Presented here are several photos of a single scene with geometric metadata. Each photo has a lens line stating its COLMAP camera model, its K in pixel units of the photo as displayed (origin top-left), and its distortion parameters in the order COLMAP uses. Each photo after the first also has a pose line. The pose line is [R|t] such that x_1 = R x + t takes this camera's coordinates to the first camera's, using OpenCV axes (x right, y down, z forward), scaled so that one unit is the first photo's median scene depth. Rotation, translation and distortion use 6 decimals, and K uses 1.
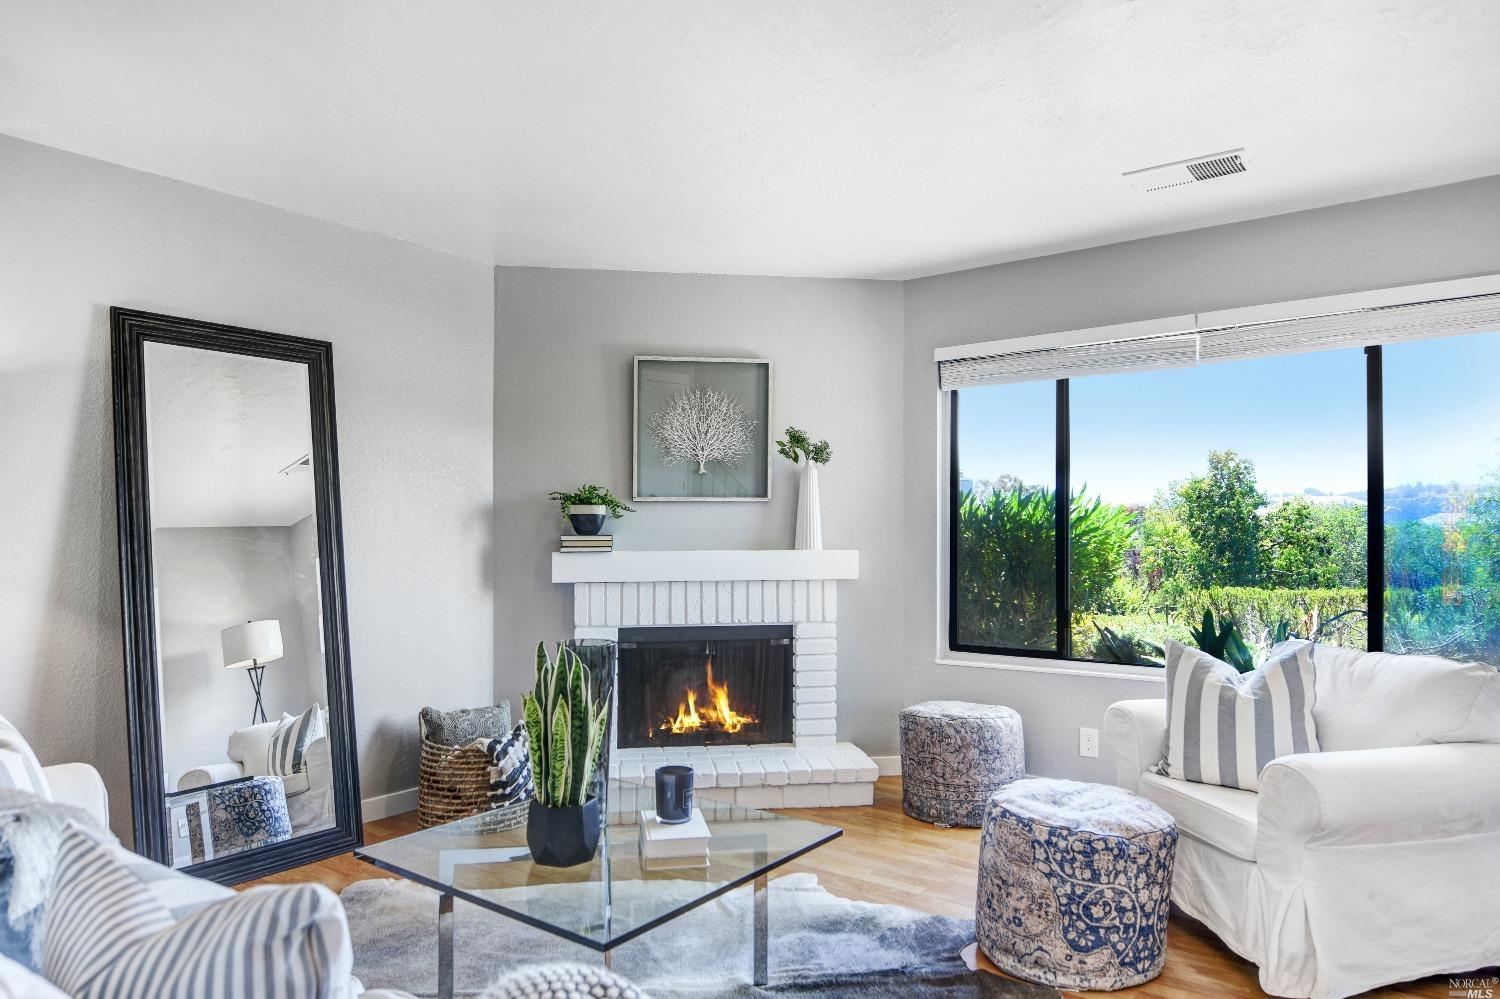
lens RADIAL K [[990.0, 0, 749.5], [0, 990.0, 526.9], [0, 0, 1]] dist [-0.003192, -0.019002]
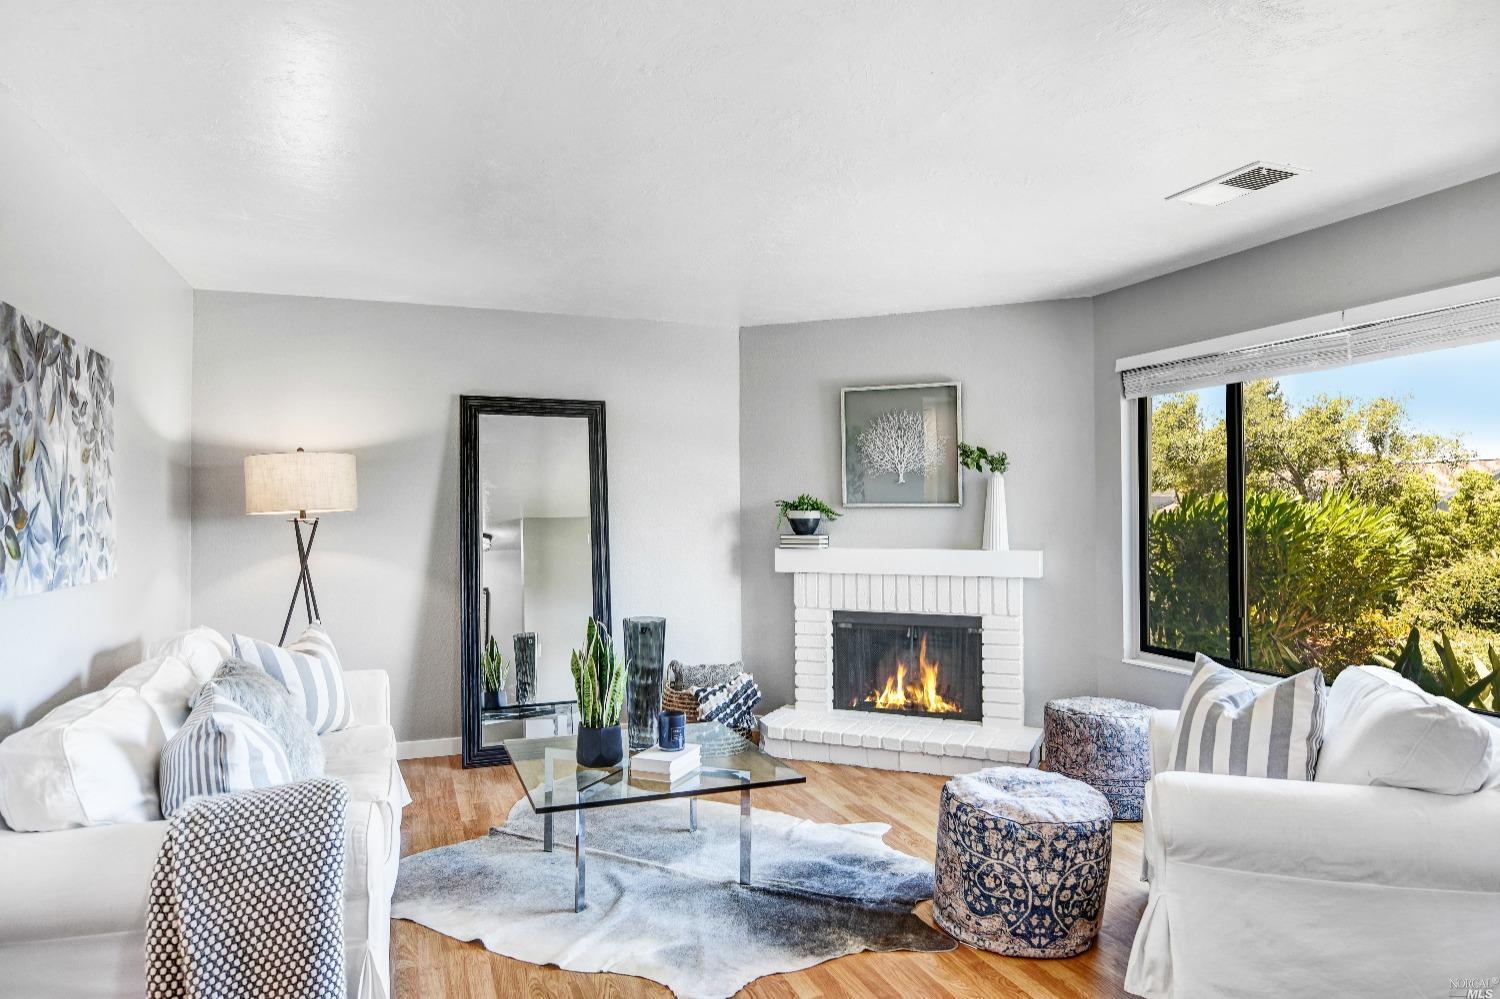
lens RADIAL K [[940.5, 0, 750.0], [0, 940.5, 499.5], [0, 0, 1]] dist [-0.011128, -0.000256]
pose [[0.848153, -0.004273, -0.529734, 0.484822], [0.000625, 0.999975, -0.007066, -0.033226], [0.529751, 0.005662, 0.848135, -0.051889]]
